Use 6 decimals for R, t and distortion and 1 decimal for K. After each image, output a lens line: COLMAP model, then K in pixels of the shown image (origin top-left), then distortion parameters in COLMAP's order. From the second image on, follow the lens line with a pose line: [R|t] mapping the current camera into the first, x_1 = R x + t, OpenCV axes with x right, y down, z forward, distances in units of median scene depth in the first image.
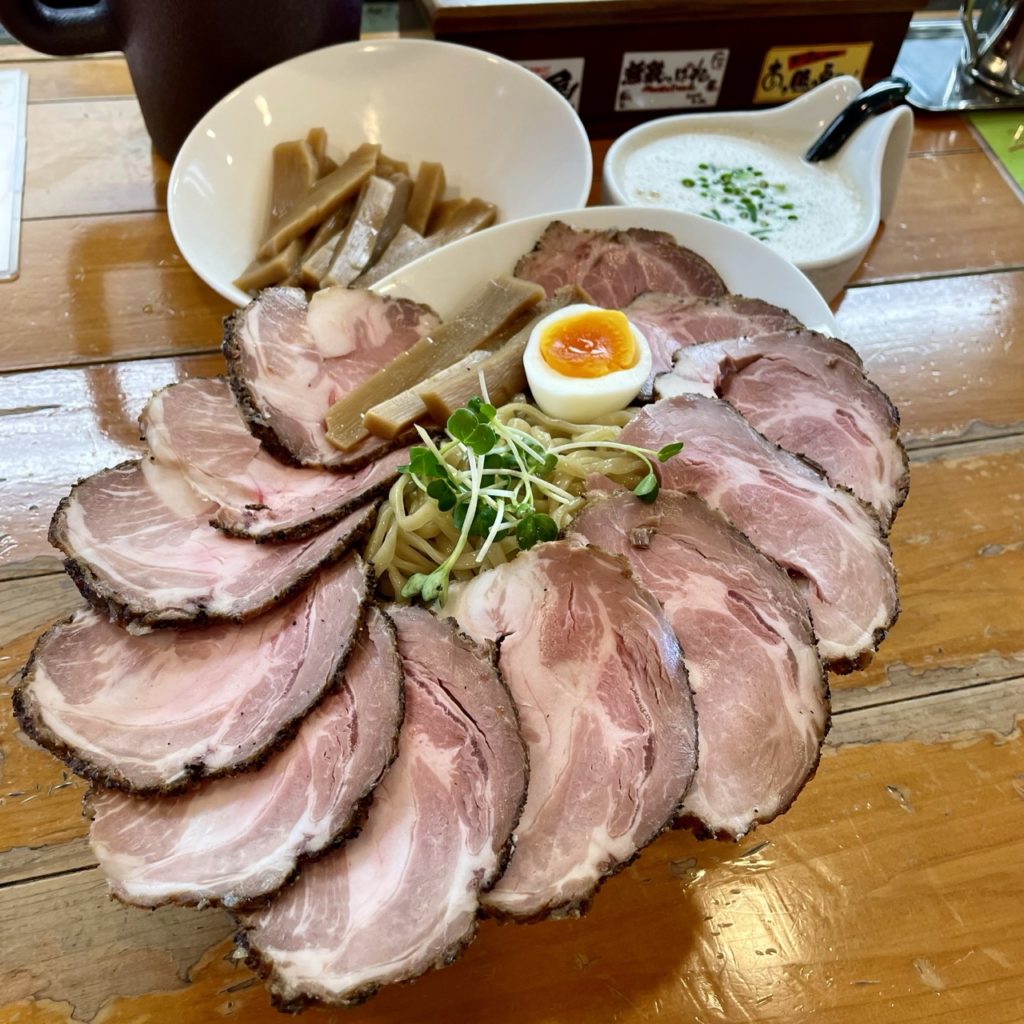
lens RADIAL K [[1135.2, 0, 480.1], [0, 1135.2, 509.9], [0, 0, 1]] dist [0.133543, -0.315818]
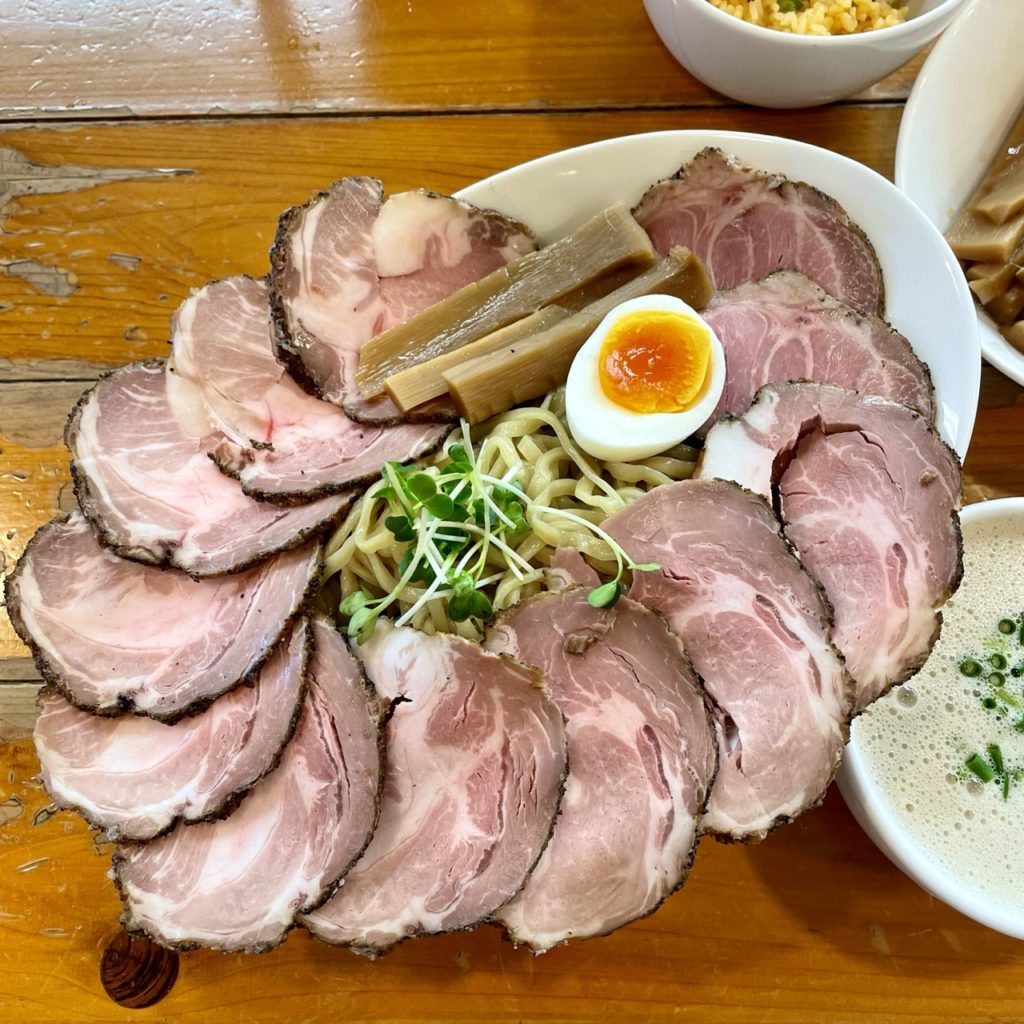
lens RADIAL K [[1135.2, 0, 480.1], [0, 1135.2, 509.9], [0, 0, 1]] dist [0.133543, -0.315818]
pose [[0.910869, 0.348818, -0.220553, 0.243393], [-0.201428, 0.842206, 0.500116, -0.541109], [0.360200, -0.411114, 0.837401, 0.224676]]
